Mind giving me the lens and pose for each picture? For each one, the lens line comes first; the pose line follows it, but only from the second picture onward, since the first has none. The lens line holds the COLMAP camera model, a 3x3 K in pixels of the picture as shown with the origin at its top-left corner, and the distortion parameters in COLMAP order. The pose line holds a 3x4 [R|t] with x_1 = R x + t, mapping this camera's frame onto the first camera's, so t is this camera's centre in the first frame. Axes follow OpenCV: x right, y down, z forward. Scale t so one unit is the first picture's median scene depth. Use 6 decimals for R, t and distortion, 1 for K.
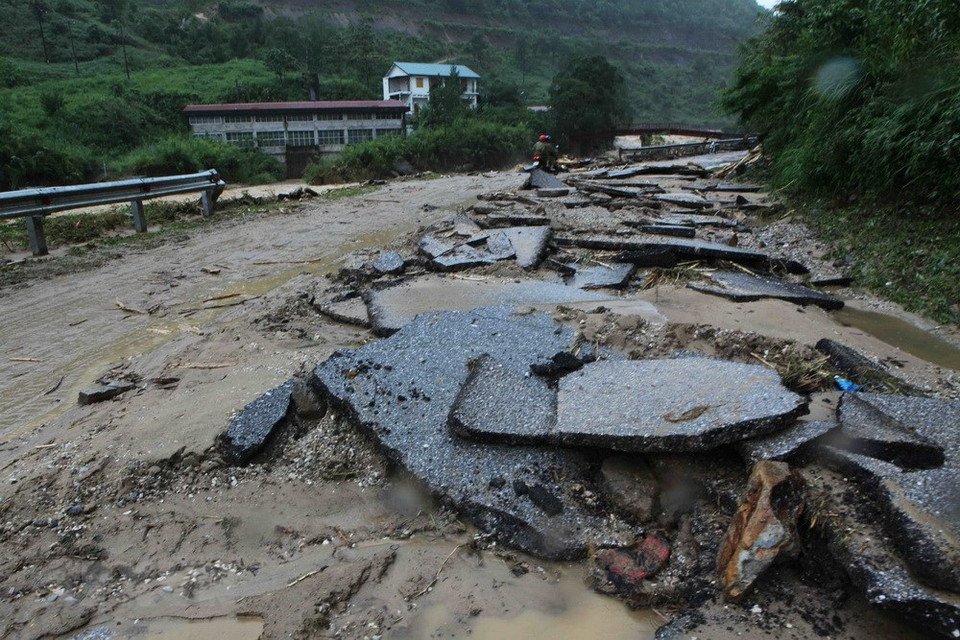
lens RADIAL K [[665.1, 0, 485.0], [0, 665.1, 337.3], [0, 0, 1]] dist [-0.121106, 0.082656]
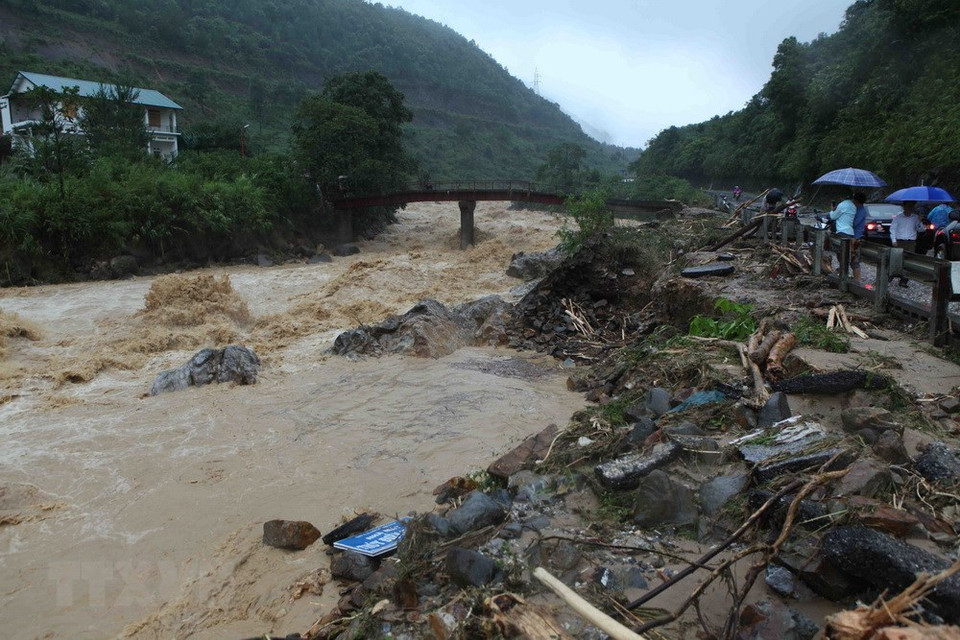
lens RADIAL K [[665.1, 0, 485.0], [0, 665.1, 337.3], [0, 0, 1]] dist [-0.121106, 0.082656]
pose [[0.932512, -0.044938, 0.358331, 0.018033], [0.080705, 0.993066, -0.085484, -0.056687], [-0.352005, 0.108634, 0.929673, 0.190807]]
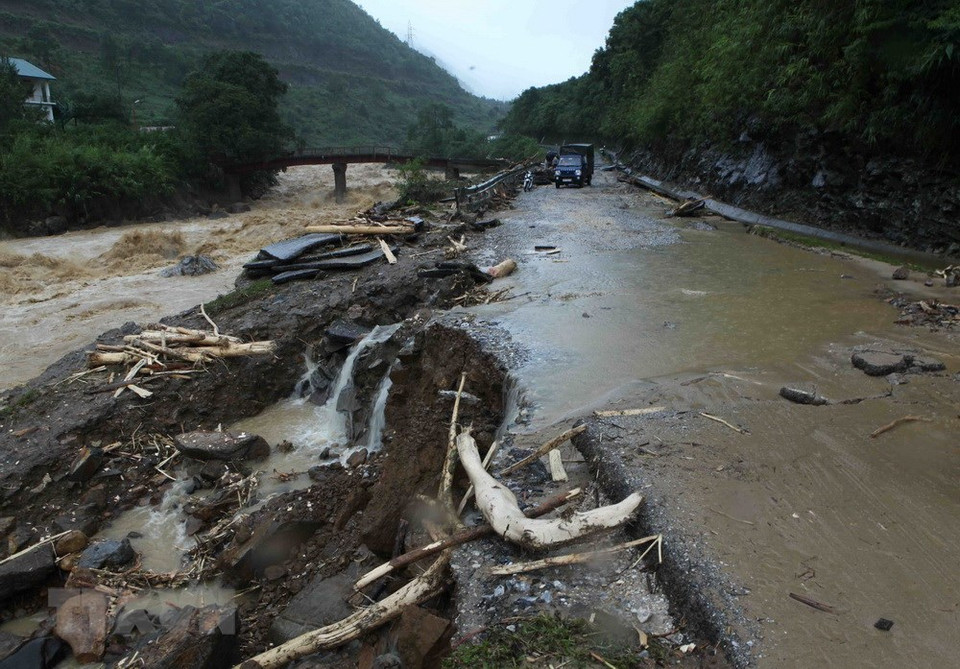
lens RADIAL K [[700.0, 0, 532.2], [0, 700.0, 333.6], [0, 0, 1]] dist [-0.111846, 0.061603]
pose [[0.826170, -0.122640, 0.549911, -0.006195], [0.155522, 0.987742, -0.013368, -0.035285], [-0.541531, 0.096568, 0.835116, 0.117032]]
